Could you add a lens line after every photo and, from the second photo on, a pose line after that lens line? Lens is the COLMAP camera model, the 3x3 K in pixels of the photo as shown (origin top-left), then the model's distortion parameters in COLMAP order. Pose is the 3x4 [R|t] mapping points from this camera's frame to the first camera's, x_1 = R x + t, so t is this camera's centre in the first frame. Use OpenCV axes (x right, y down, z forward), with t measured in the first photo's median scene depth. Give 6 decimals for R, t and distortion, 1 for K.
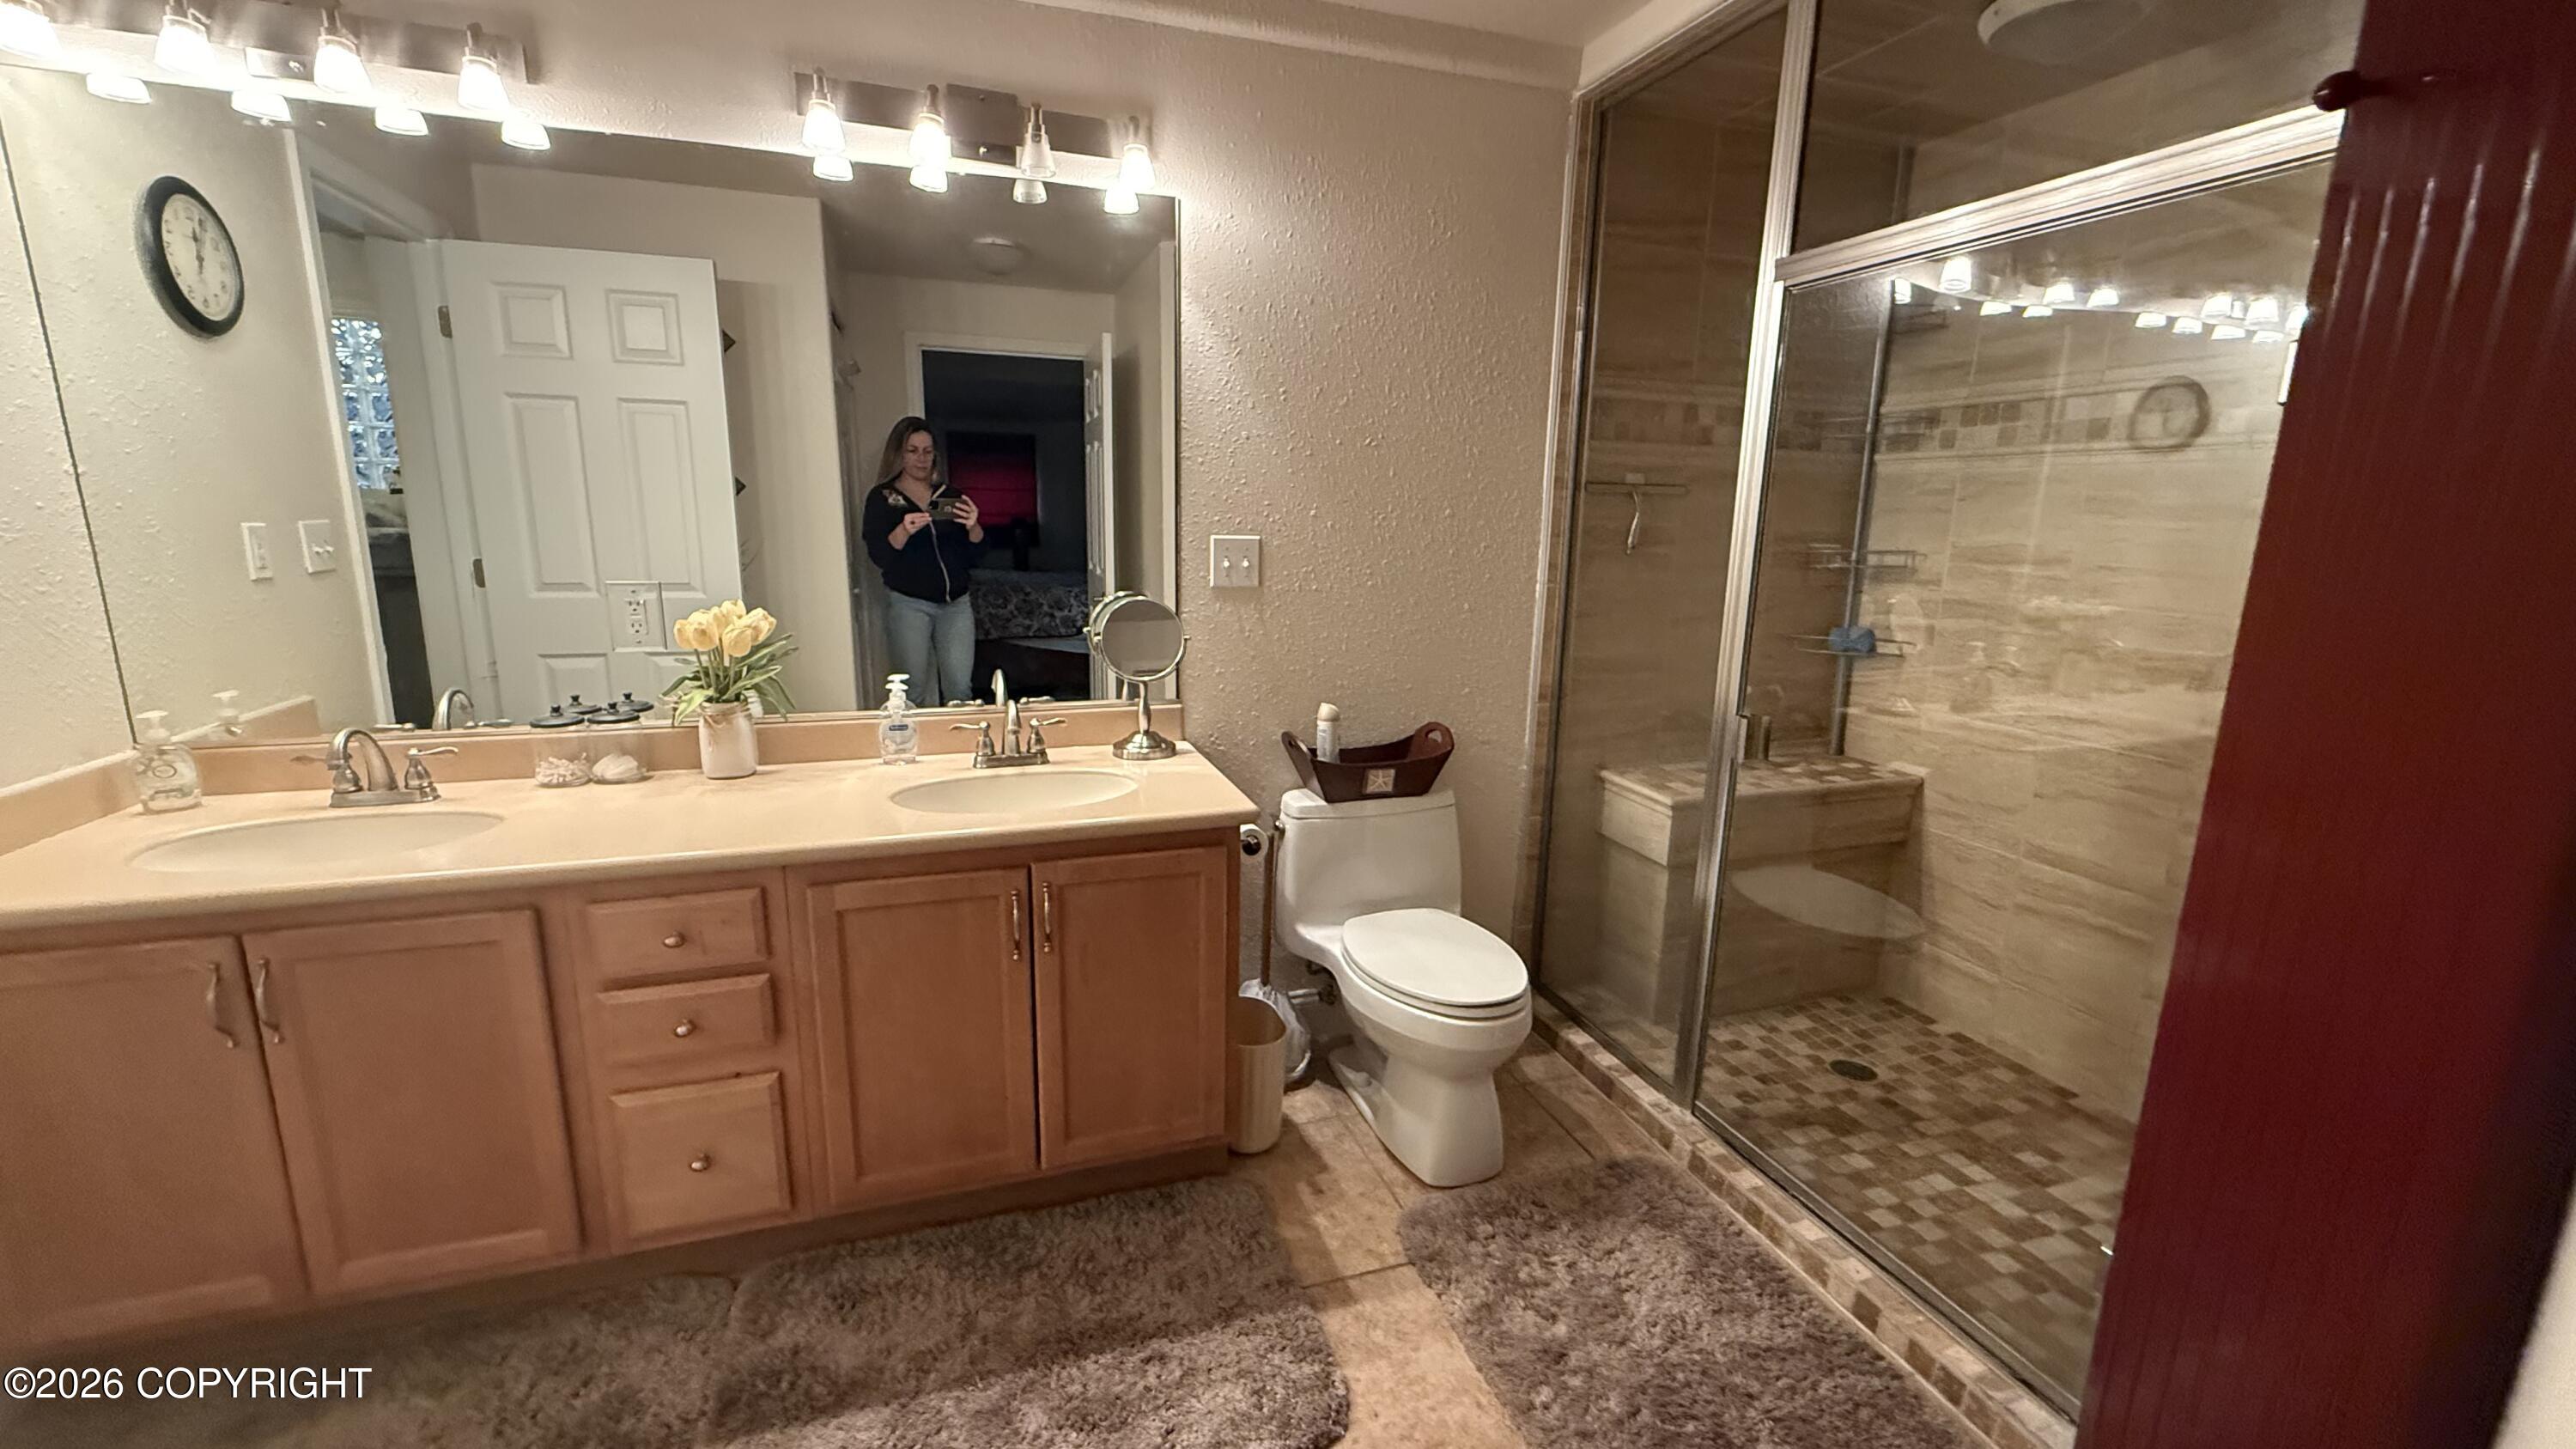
lens RADIAL K [[1026.3, 0, 1280.1], [0, 1026.3, 720.6], [0, 0, 1]] dist [0.002700, 0.000070]
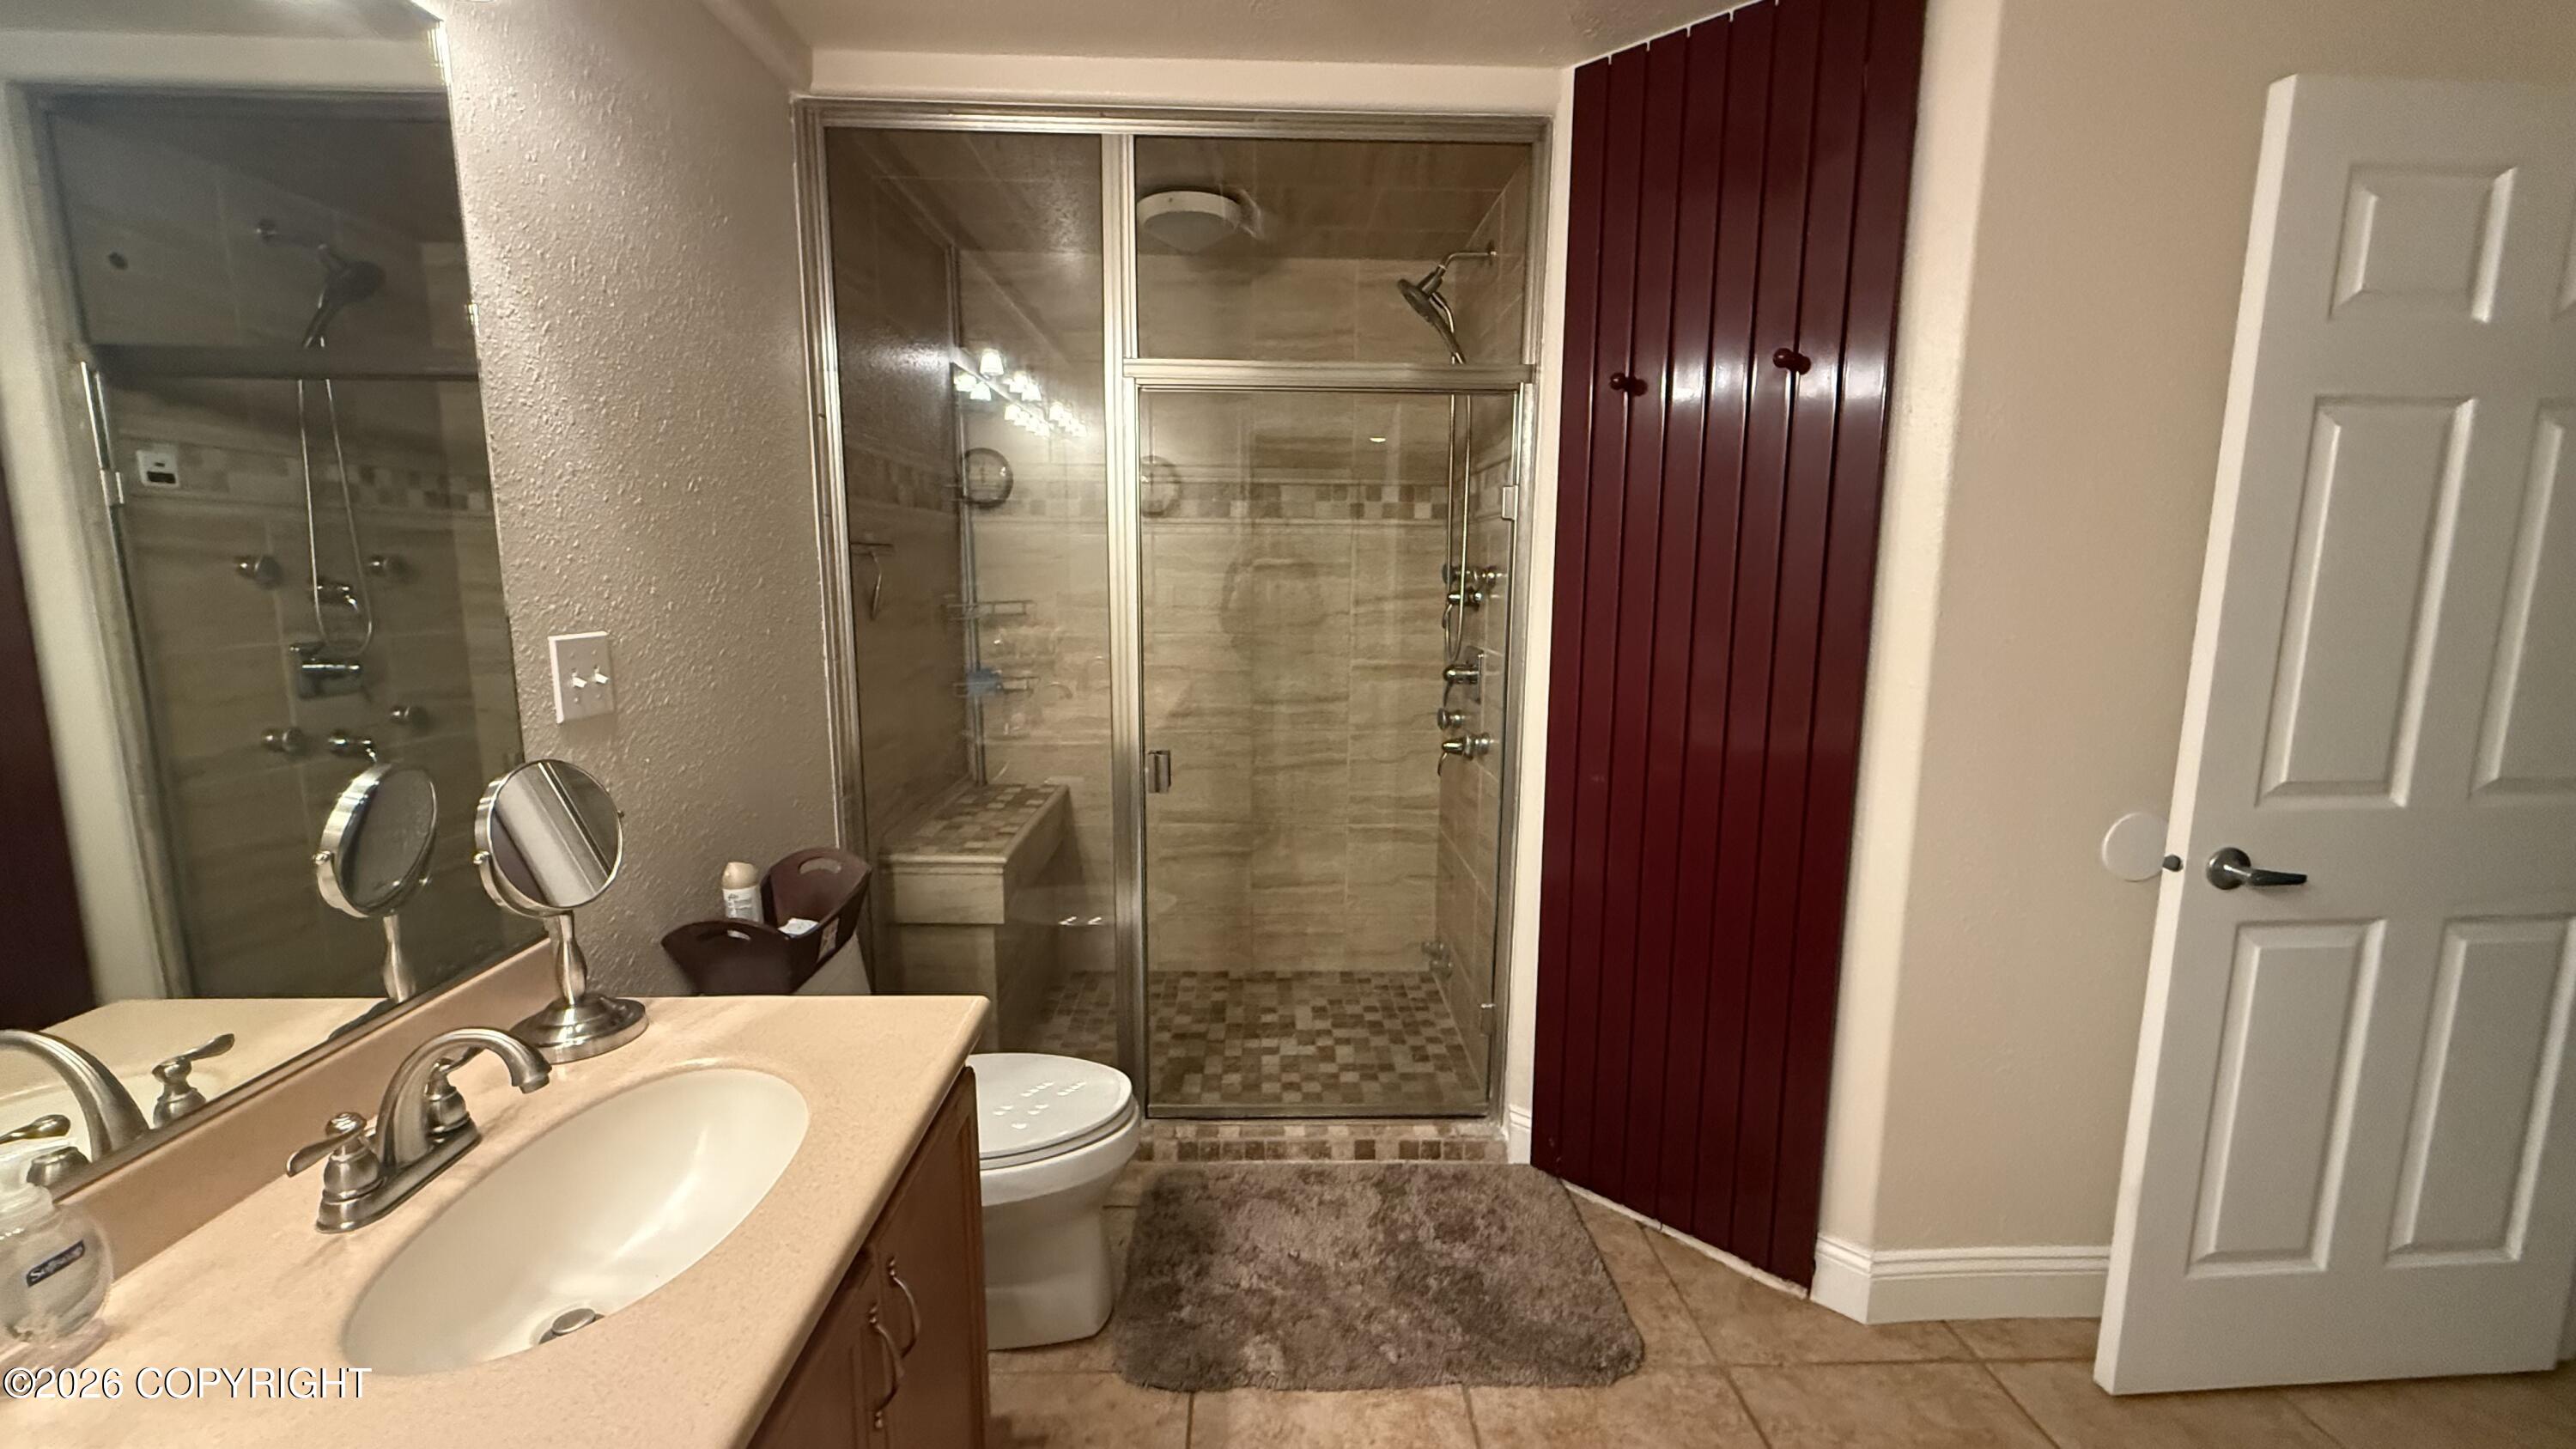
lens RADIAL K [[1026.3, 0, 1285.2], [0, 1026.3, 724.7], [0, 0, 1]] dist [0.002700, 0.000070]
pose [[0.288552, -0.165797, 0.943000, -0.561034], [0.189125, 0.975358, 0.113615, -0.134331], [-0.938600, 0.145561, 0.312798, 0.491776]]
